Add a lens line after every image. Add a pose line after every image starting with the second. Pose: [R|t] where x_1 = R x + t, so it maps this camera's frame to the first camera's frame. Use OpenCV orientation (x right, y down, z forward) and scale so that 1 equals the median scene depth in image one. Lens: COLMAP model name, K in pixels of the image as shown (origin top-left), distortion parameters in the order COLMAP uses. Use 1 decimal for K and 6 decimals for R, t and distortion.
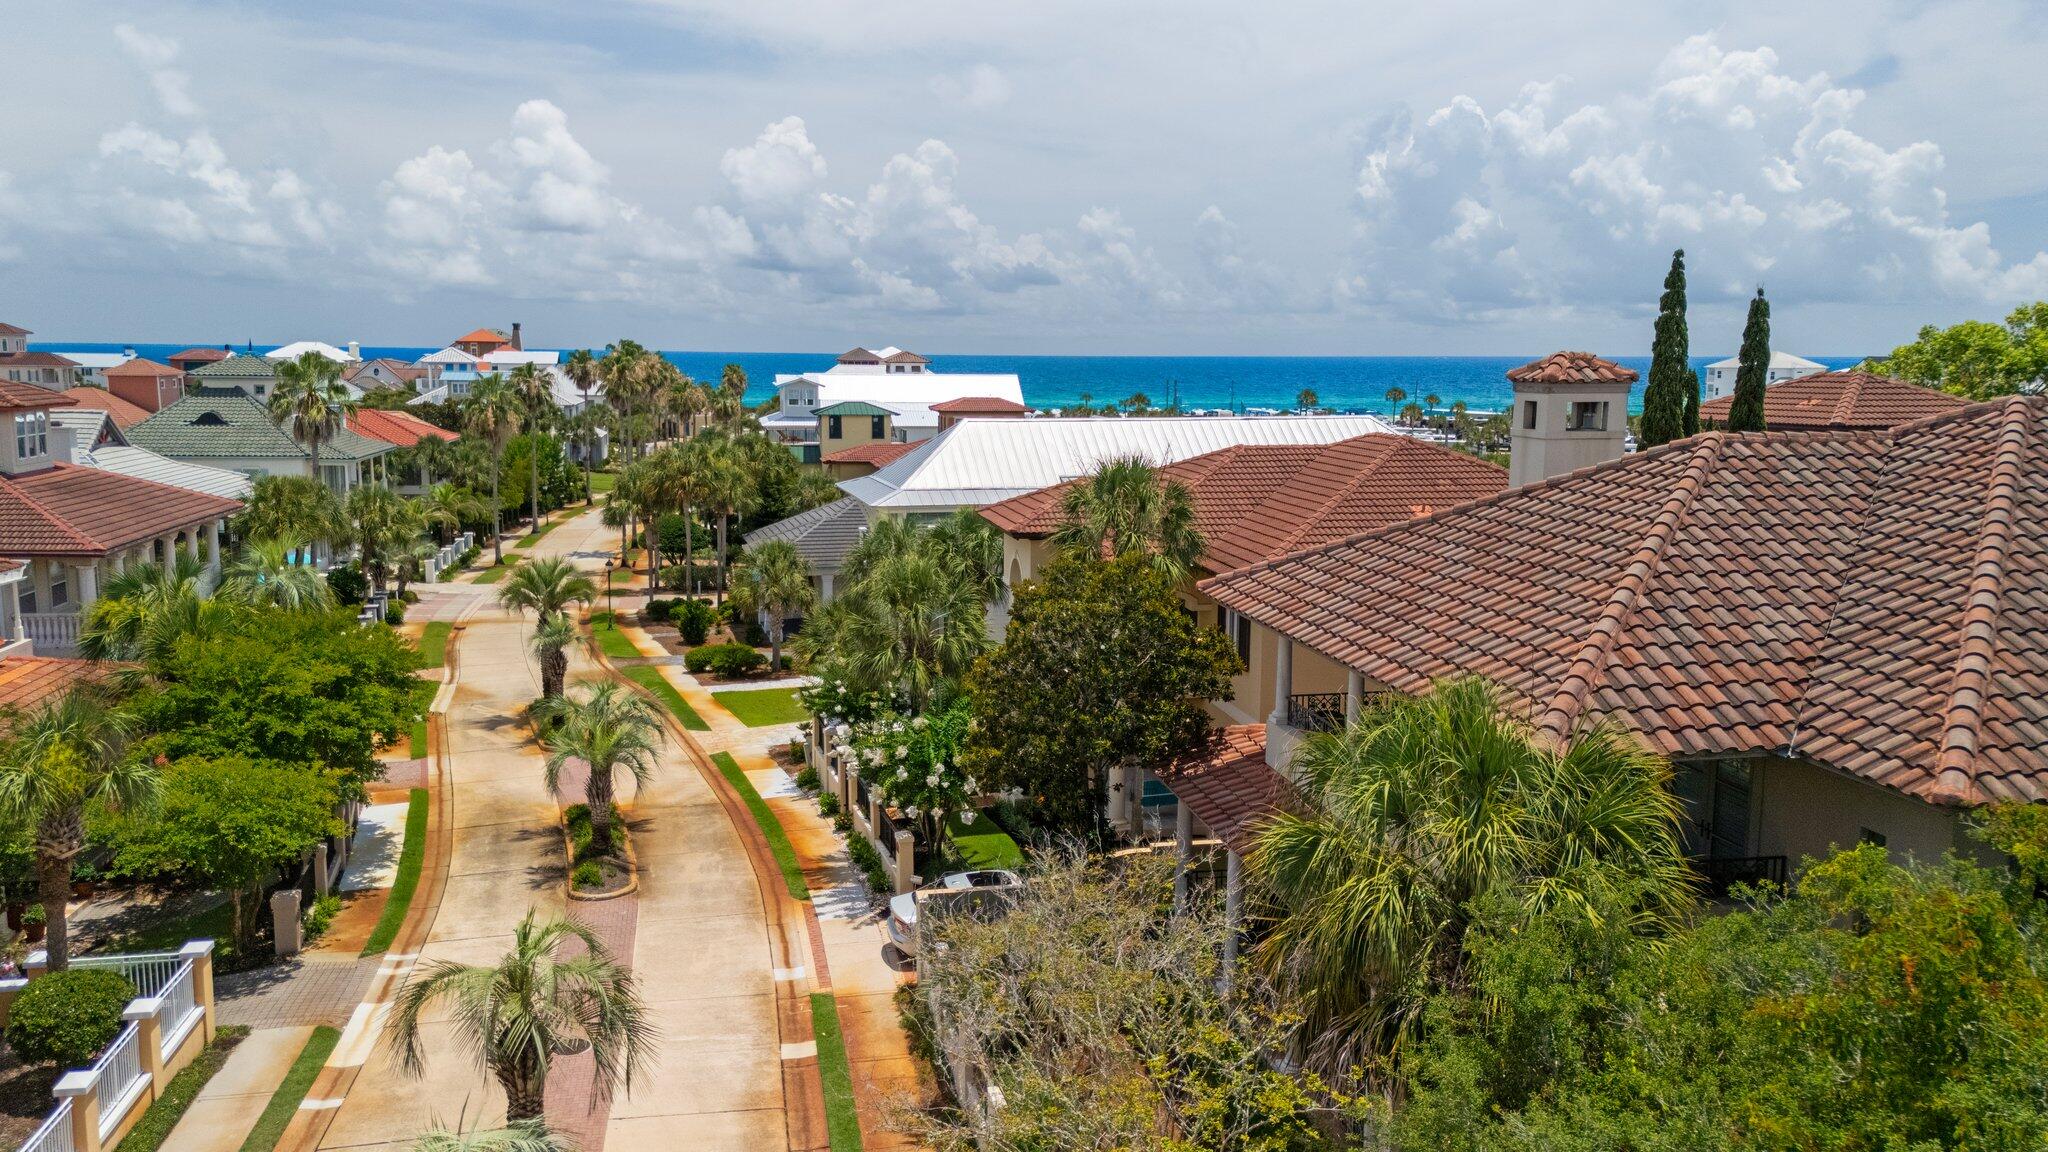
lens RADIAL K [[1569.8, 0, 1031.9], [0, 1569.8, 583.3], [0, 0, 1]] dist [0.087576, -0.083196]
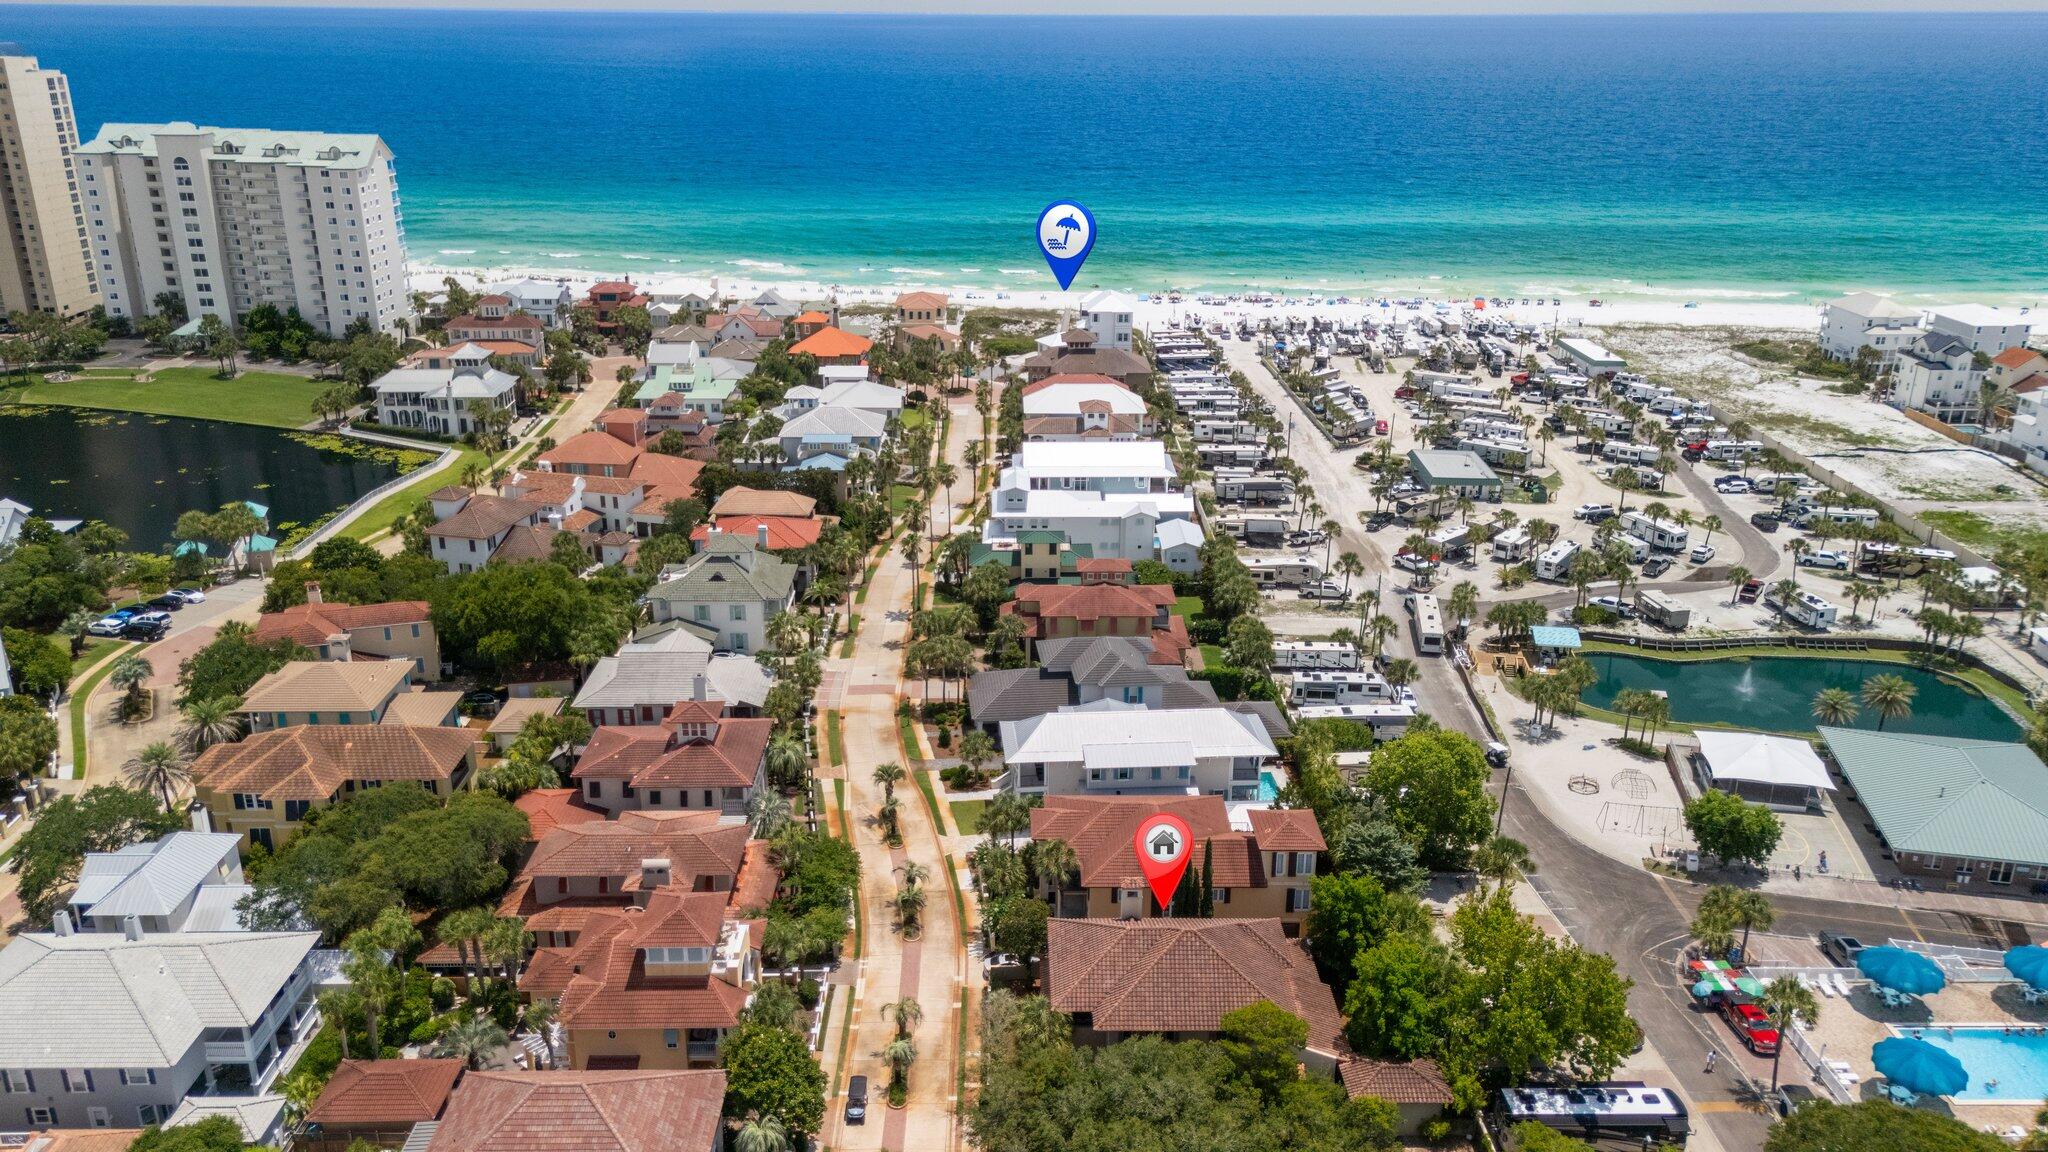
lens RADIAL K [[1569.8, 0, 1031.9], [0, 1569.8, 583.3], [0, 0, 1]] dist [0.087576, -0.083196]
pose [[0.984535, 0.058300, -0.165203, 0.550924], [-0.022449, 0.977213, 0.211073, -1.375213], [0.173744, -0.204100, 0.963409, -2.275848]]
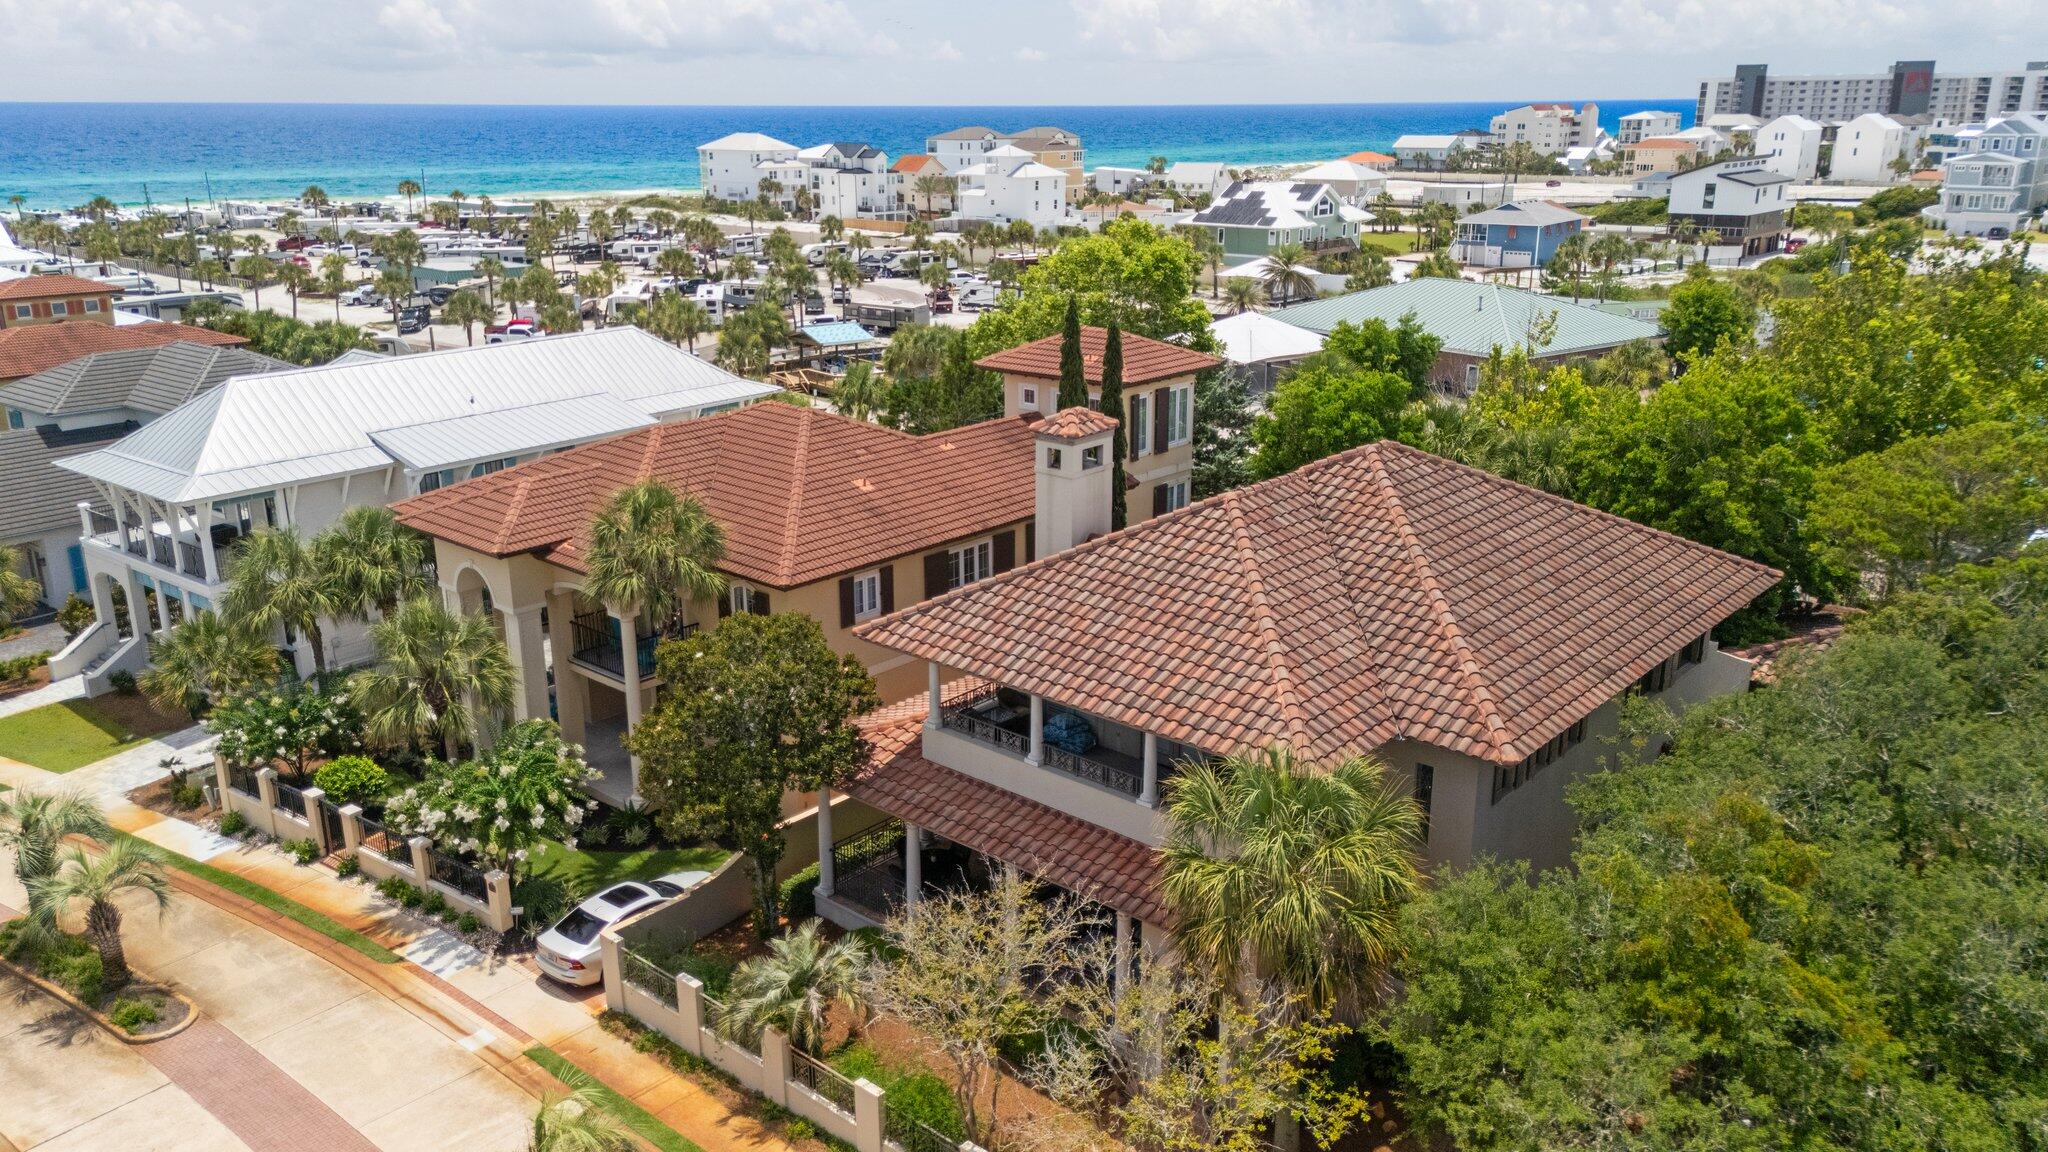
lens RADIAL K [[1569.8, 0, 1031.9], [0, 1569.8, 583.3], [0, 0, 1]] dist [0.087576, -0.083196]
pose [[0.799762, -0.188545, 0.569939, -0.357120], [0.099051, 0.977830, 0.184490, -0.188174], [-0.592089, -0.091095, 0.800708, -0.044671]]
